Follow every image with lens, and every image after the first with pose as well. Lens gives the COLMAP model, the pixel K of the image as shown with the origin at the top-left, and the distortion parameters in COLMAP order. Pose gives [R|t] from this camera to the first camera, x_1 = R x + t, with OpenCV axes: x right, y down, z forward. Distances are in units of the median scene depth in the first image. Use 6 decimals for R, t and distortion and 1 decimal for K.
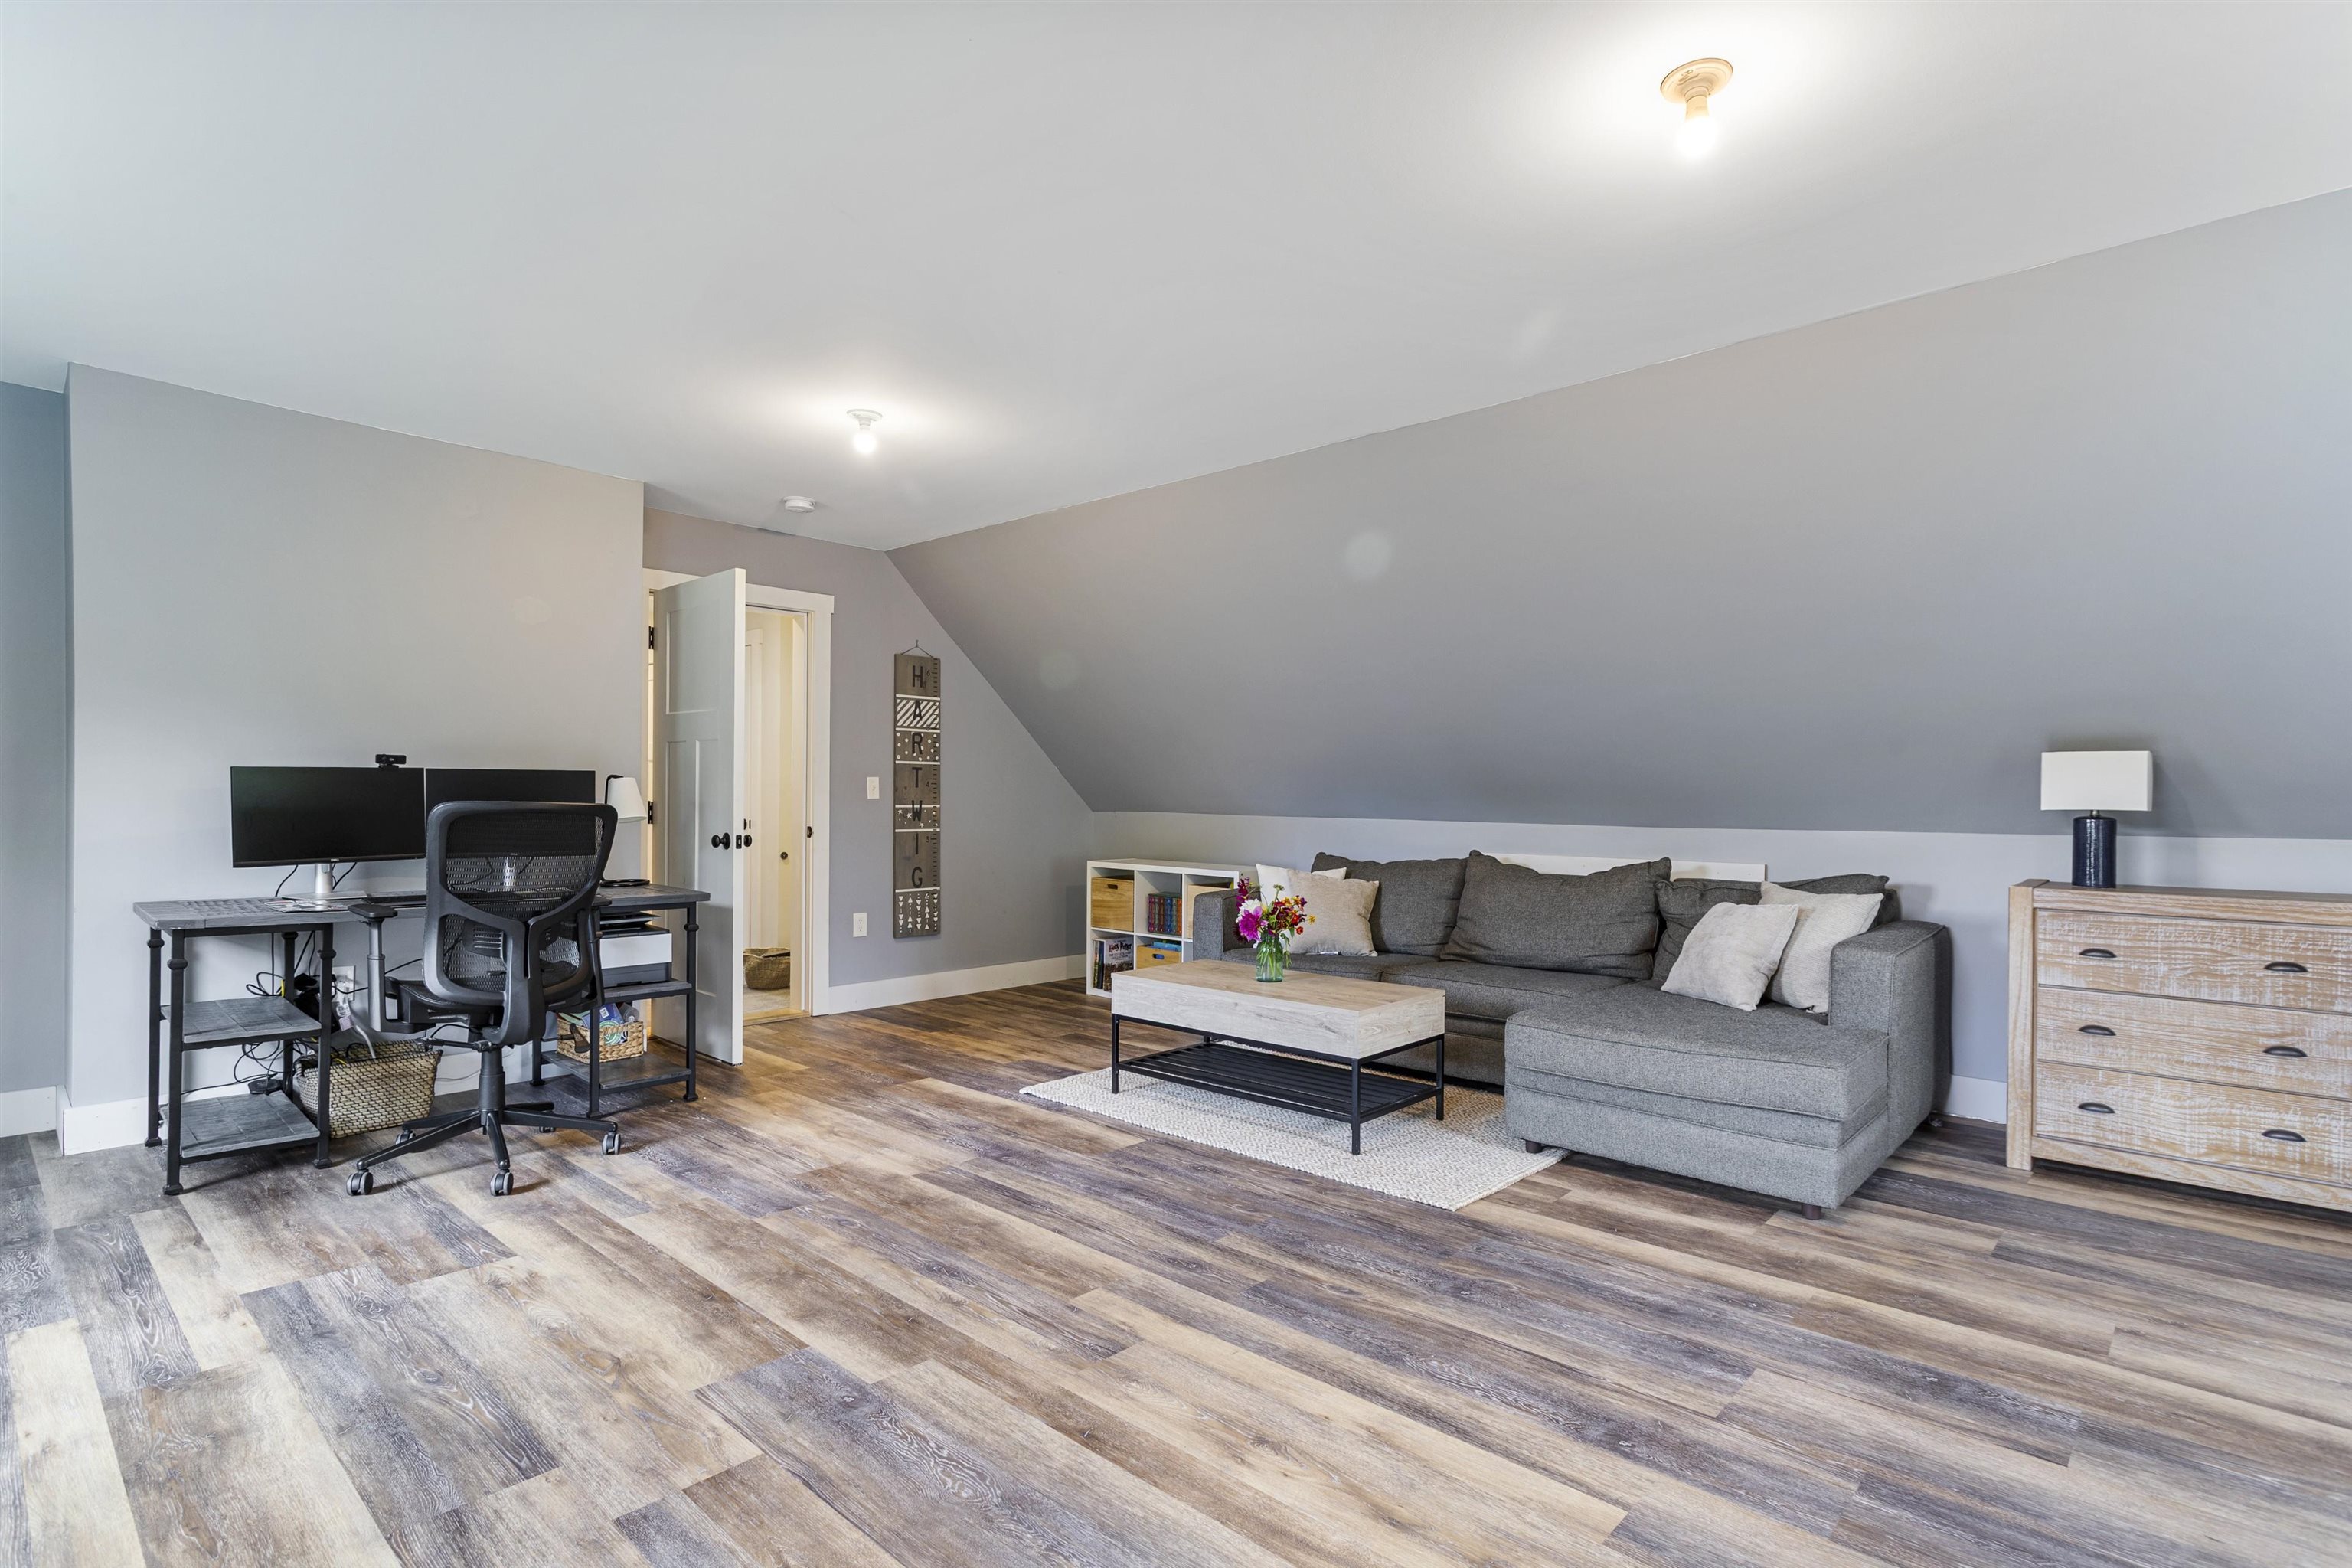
lens RADIAL K [[1145.9, 0, 1168.4], [0, 1145.9, 794.2], [0, 0, 1]] dist [-0.001671, 0.000132]
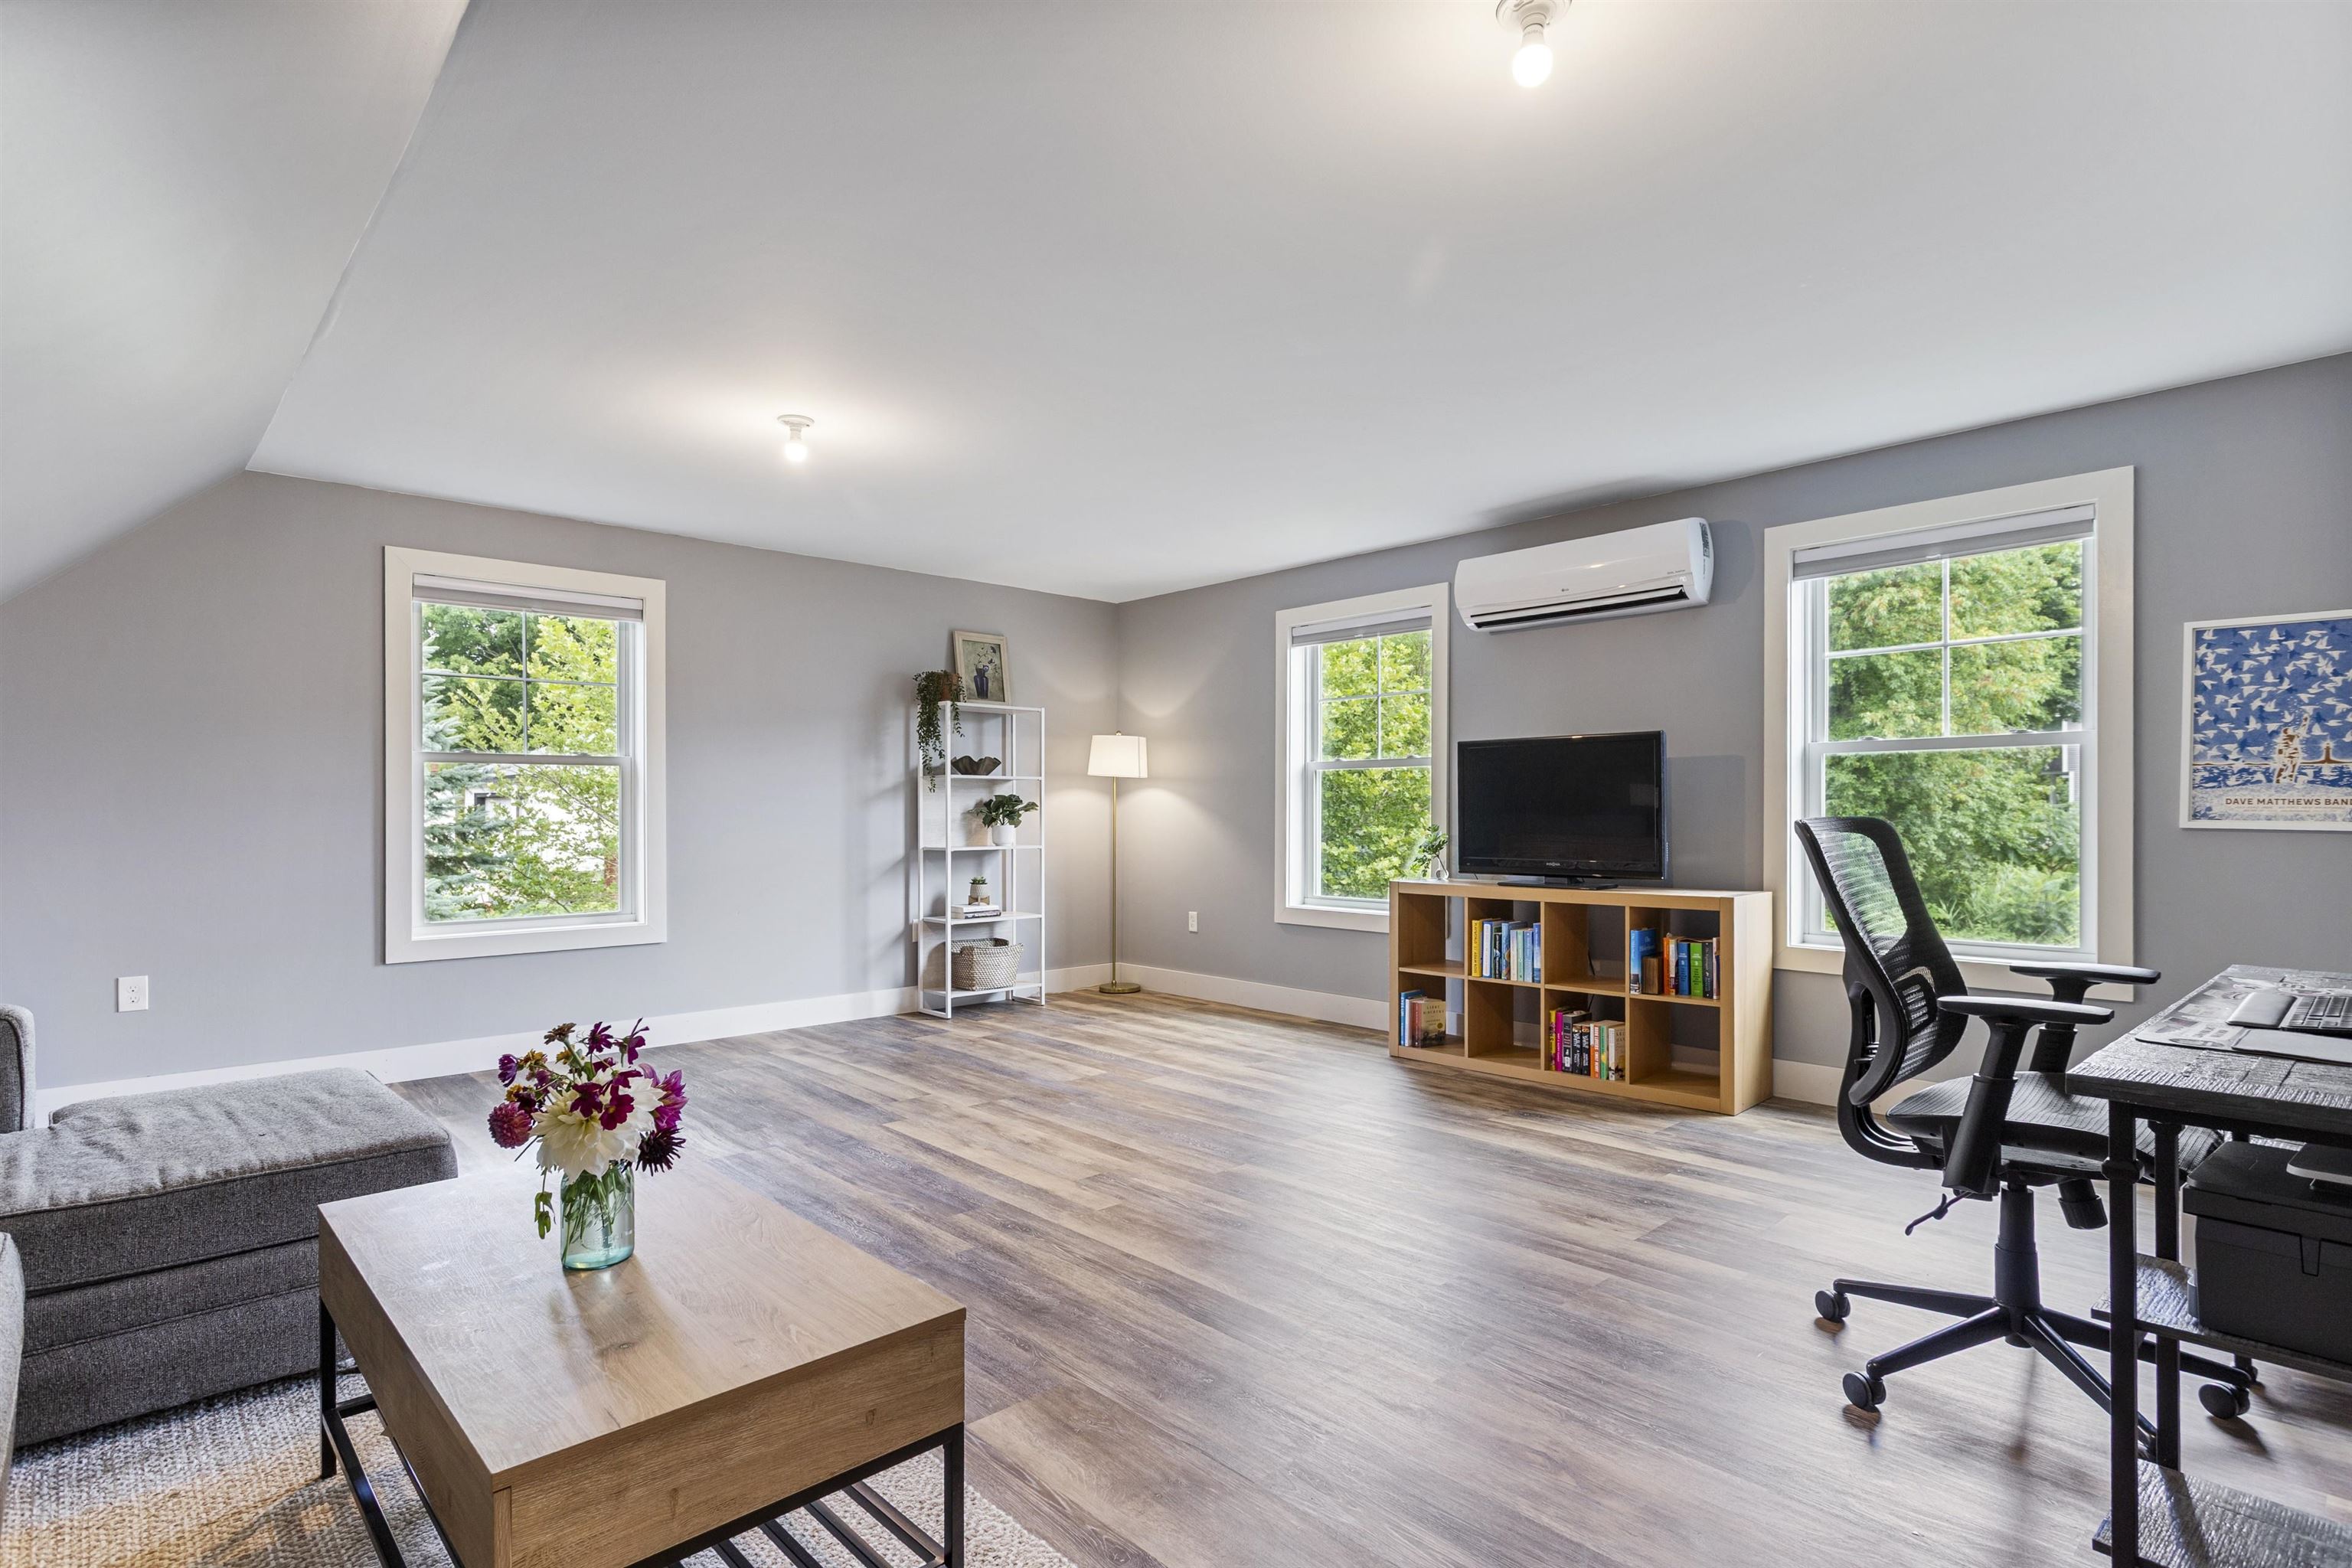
lens RADIAL K [[1147.7, 0, 1176.0], [0, 1147.7, 784.0], [0, 0, 1]] dist [0.001459, 0.000694]
pose [[-0.997752, -0.003826, 0.066903, -0.197275], [-0.005502, 0.999675, -0.024891, 0.005855], [-0.066786, -0.025203, -0.997449, 1.960691]]
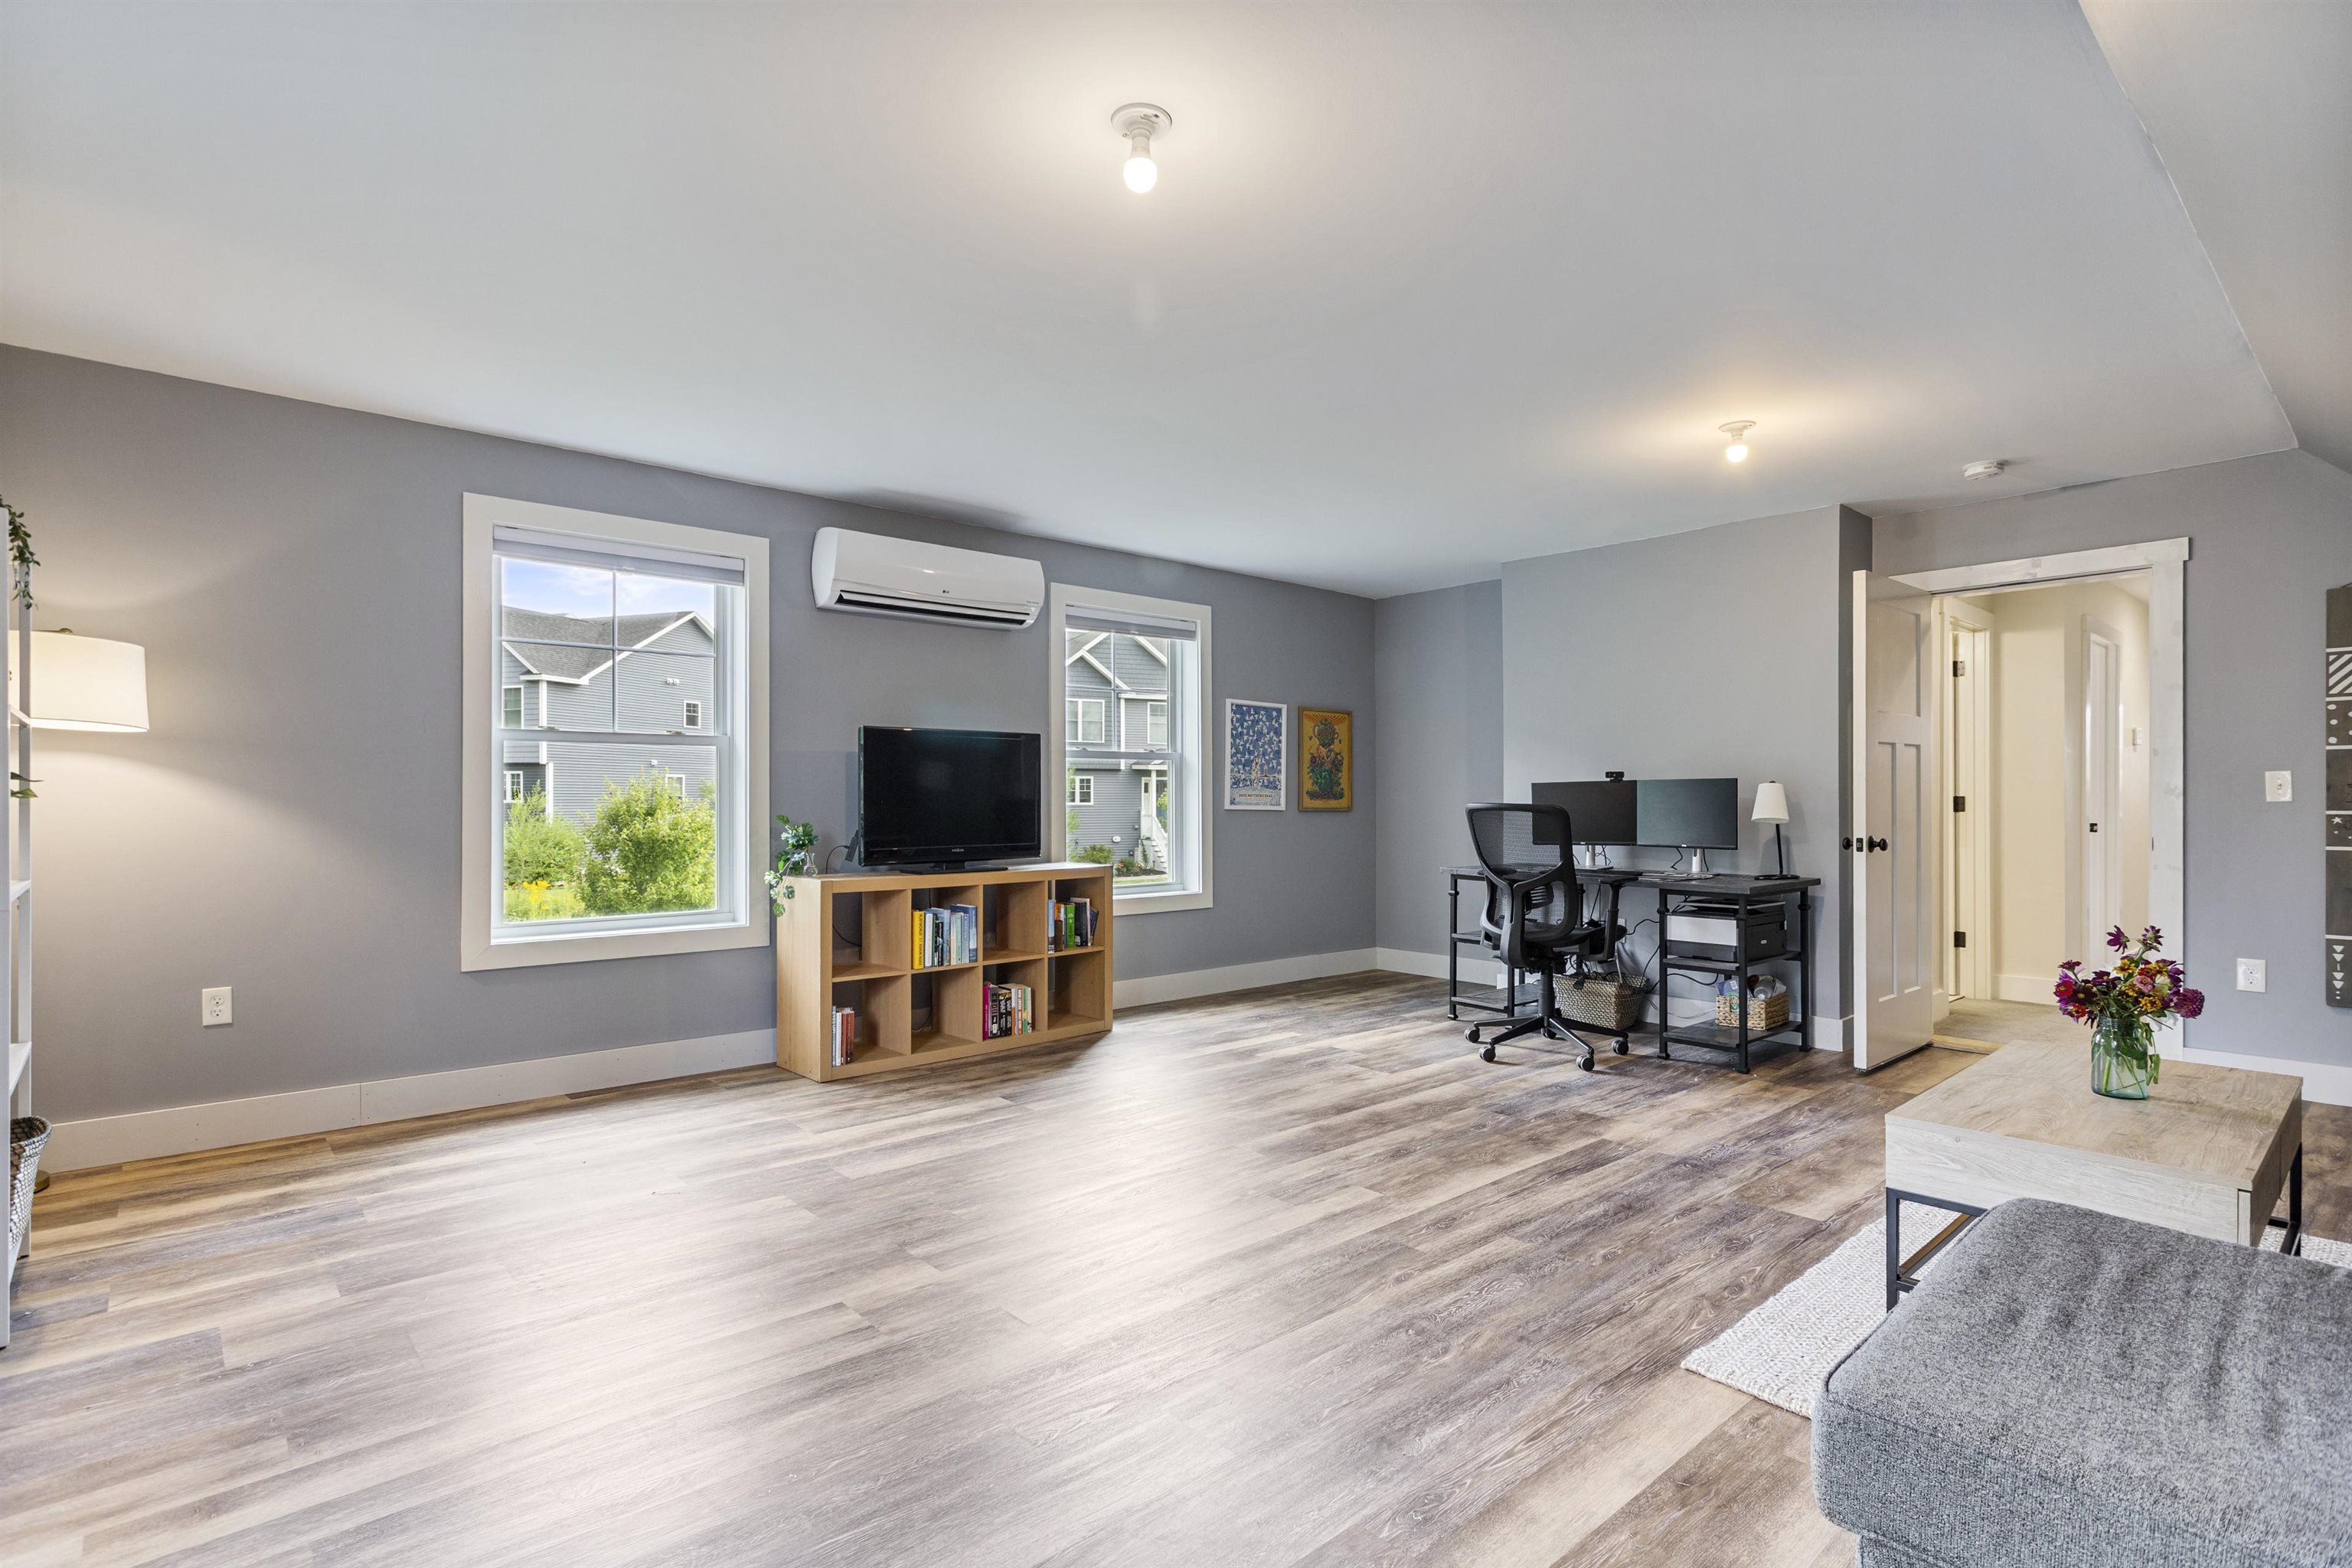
lens RADIAL K [[1133.6, 0, 1173.9], [0, 1133.6, 767.6], [0, 0, 1]] dist [0.002722, 0.000925]
pose [[-0.099299, -0.036079, -0.994403, 1.046164], [0.001703, 0.999335, -0.036428, 0.015373], [0.995056, -0.005310, -0.099172, 0.791509]]
